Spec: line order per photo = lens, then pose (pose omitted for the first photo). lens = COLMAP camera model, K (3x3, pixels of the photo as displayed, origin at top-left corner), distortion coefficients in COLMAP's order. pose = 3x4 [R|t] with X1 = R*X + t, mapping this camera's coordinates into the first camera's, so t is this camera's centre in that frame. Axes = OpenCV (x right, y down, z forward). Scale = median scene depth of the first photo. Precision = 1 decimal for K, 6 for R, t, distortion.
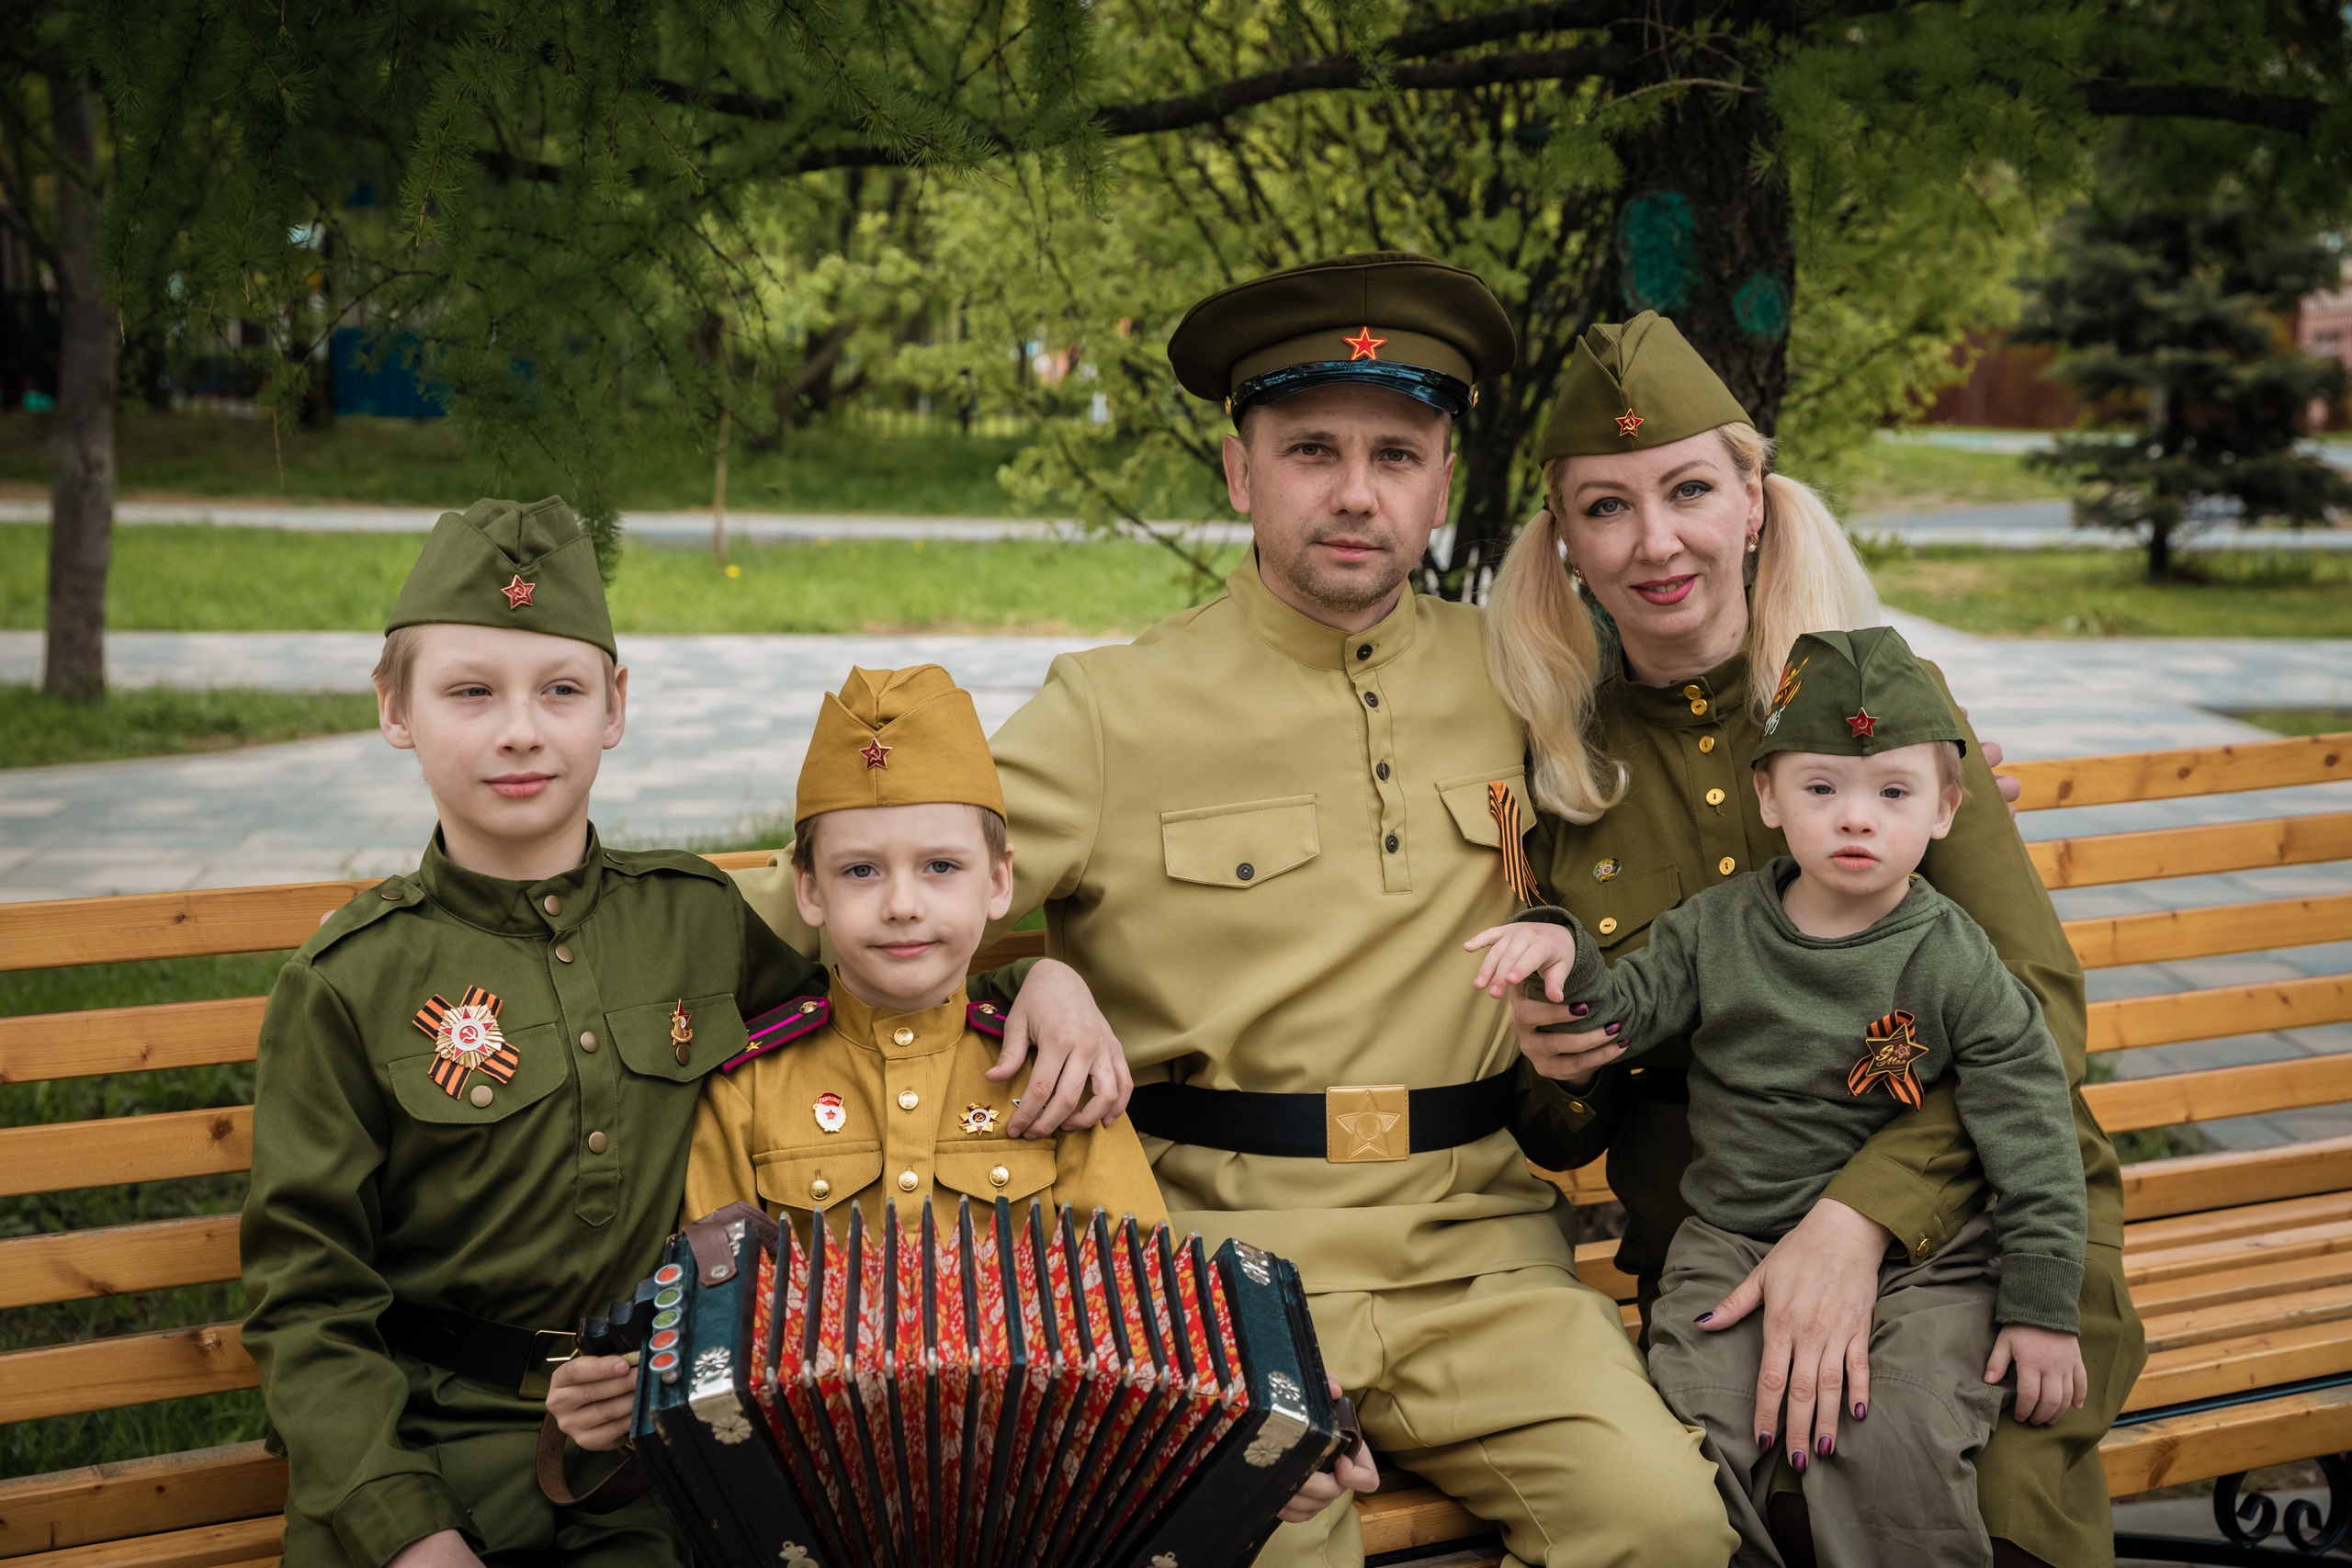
lens RADIAL K [[3508.0, 0, 1183.6], [0, 3508.0, 770.2], [0, 0, 1]] dist [0.239881, 0.000000]
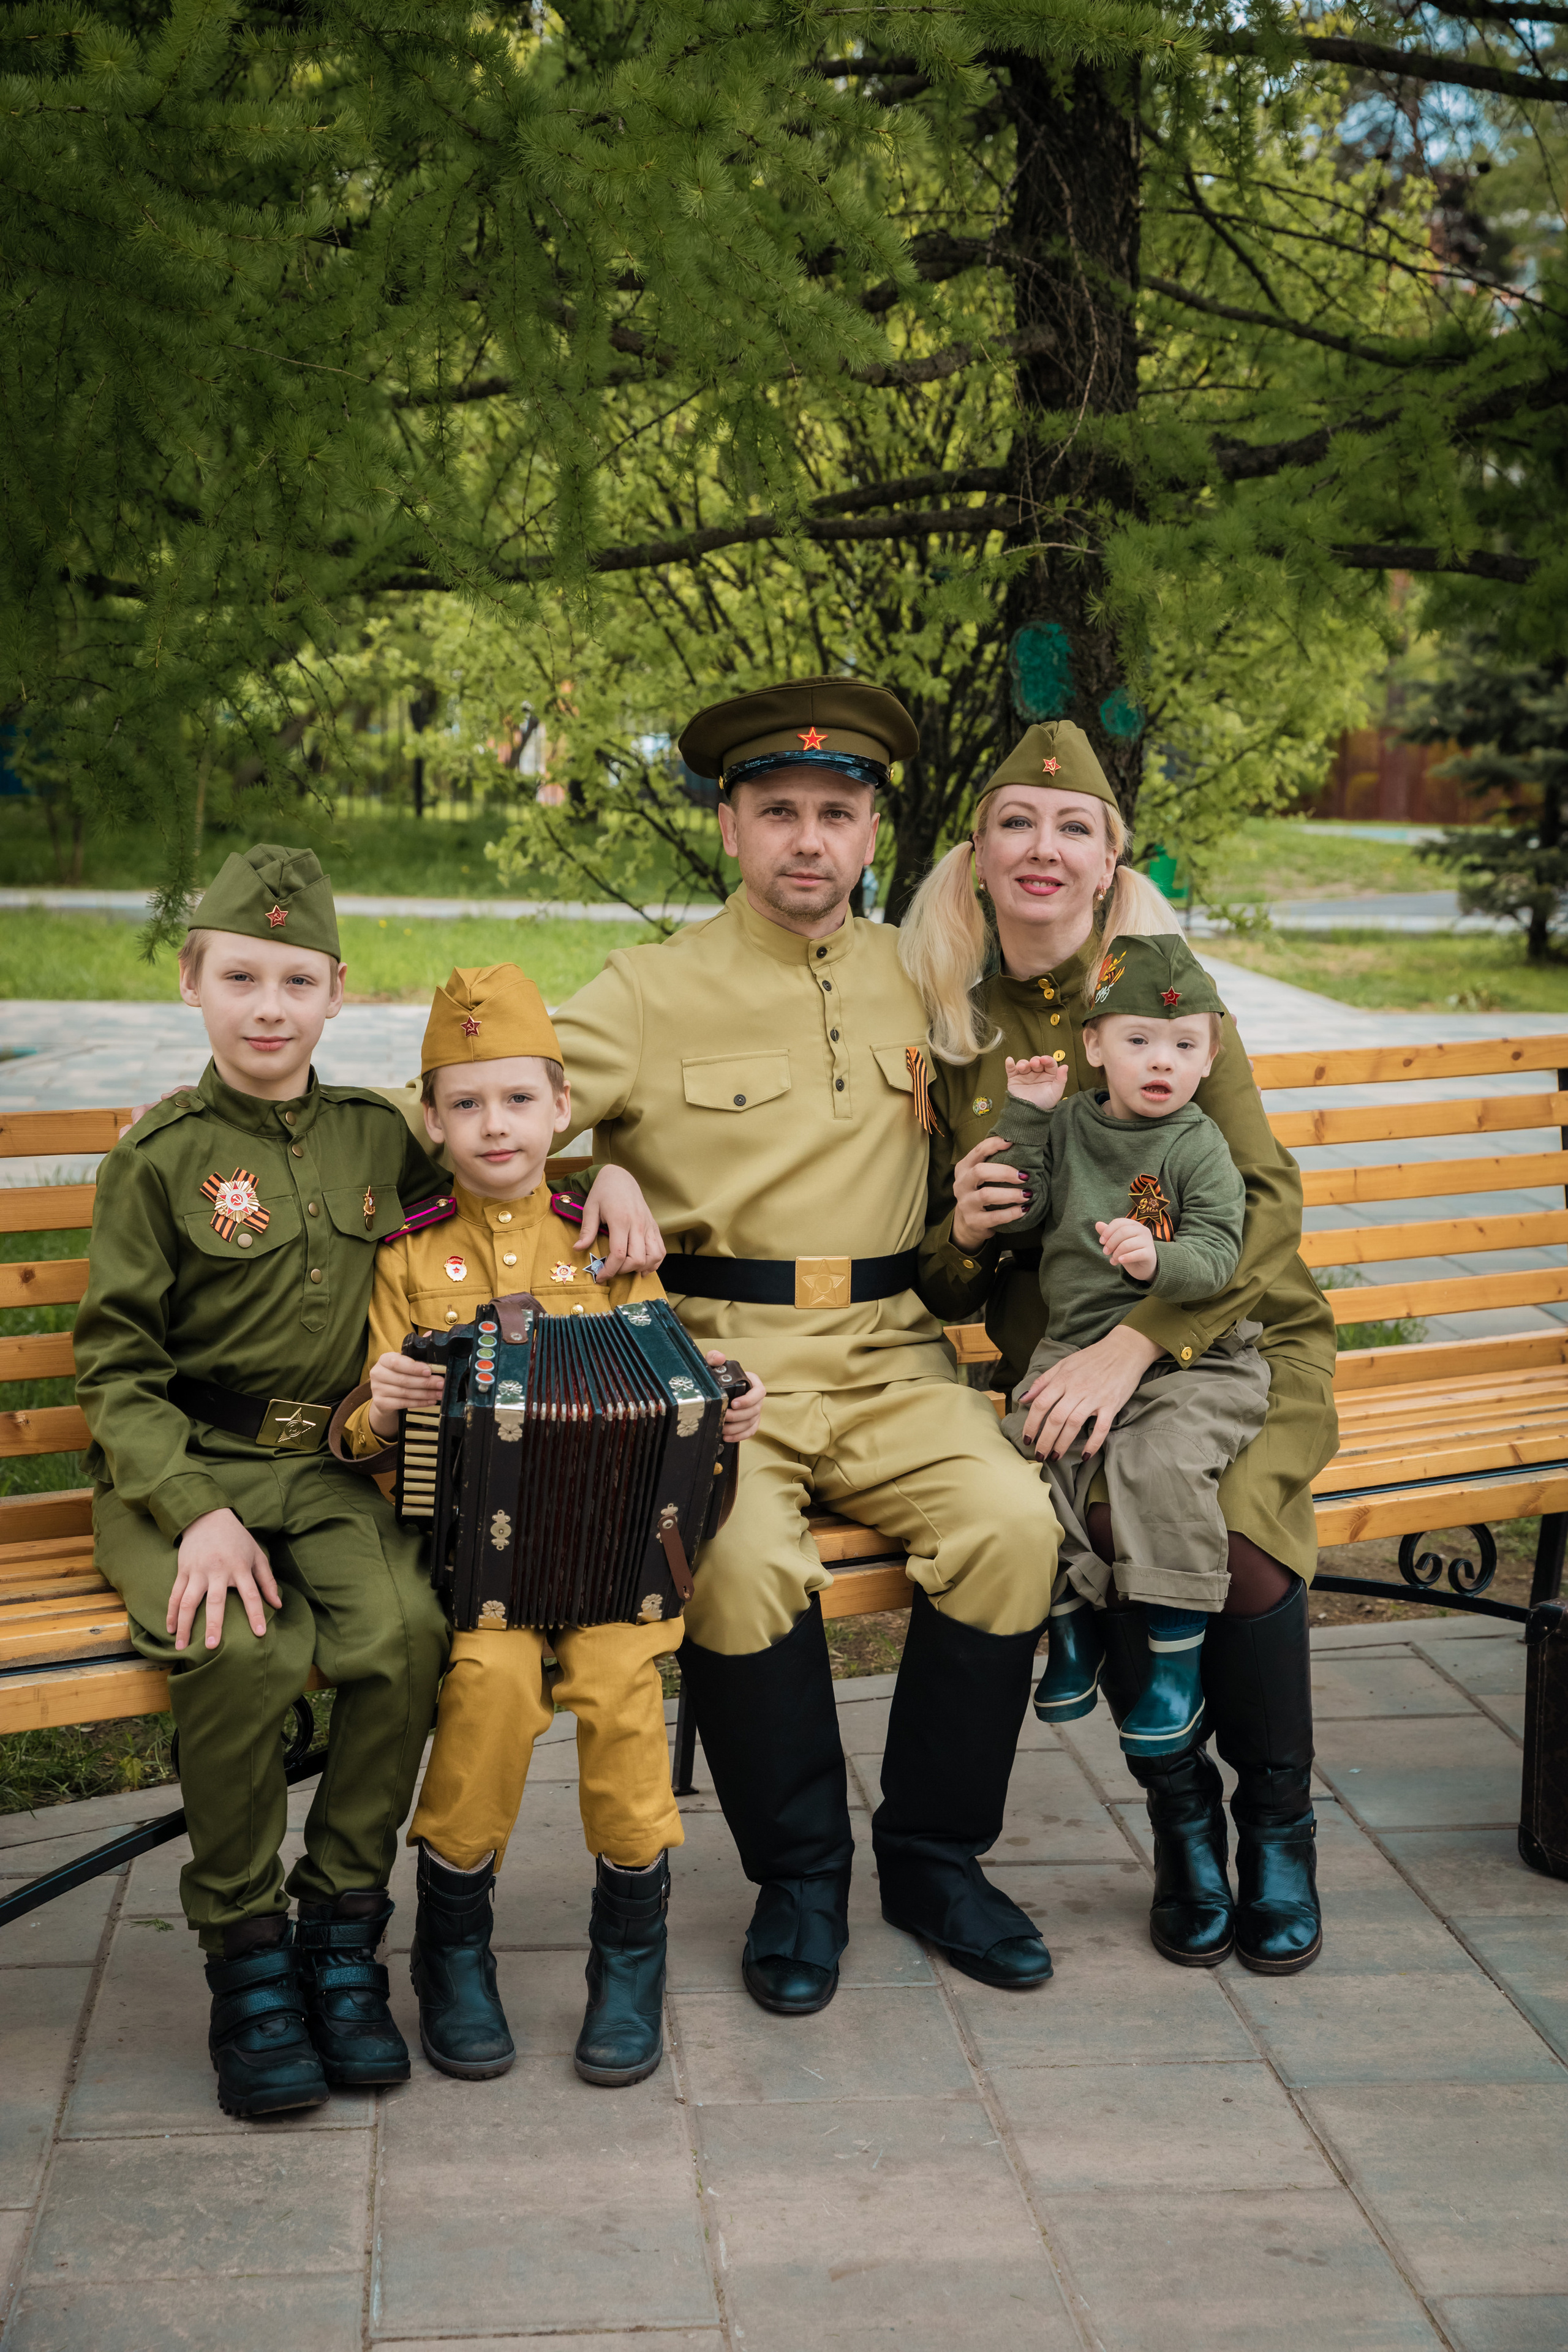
lens RADIAL K [[3508.3, 0, 769.8], [0, 3508.3, 1160.1], [0, 0, 1]] dist [0.239881, 0.000000]
pose [[0.999076, 0.003729, 0.042822, -0.026328], [-0.003748, 0.999993, 0.000357, 0.042849], [-0.042821, -0.000518, 0.999083, -0.382587]]
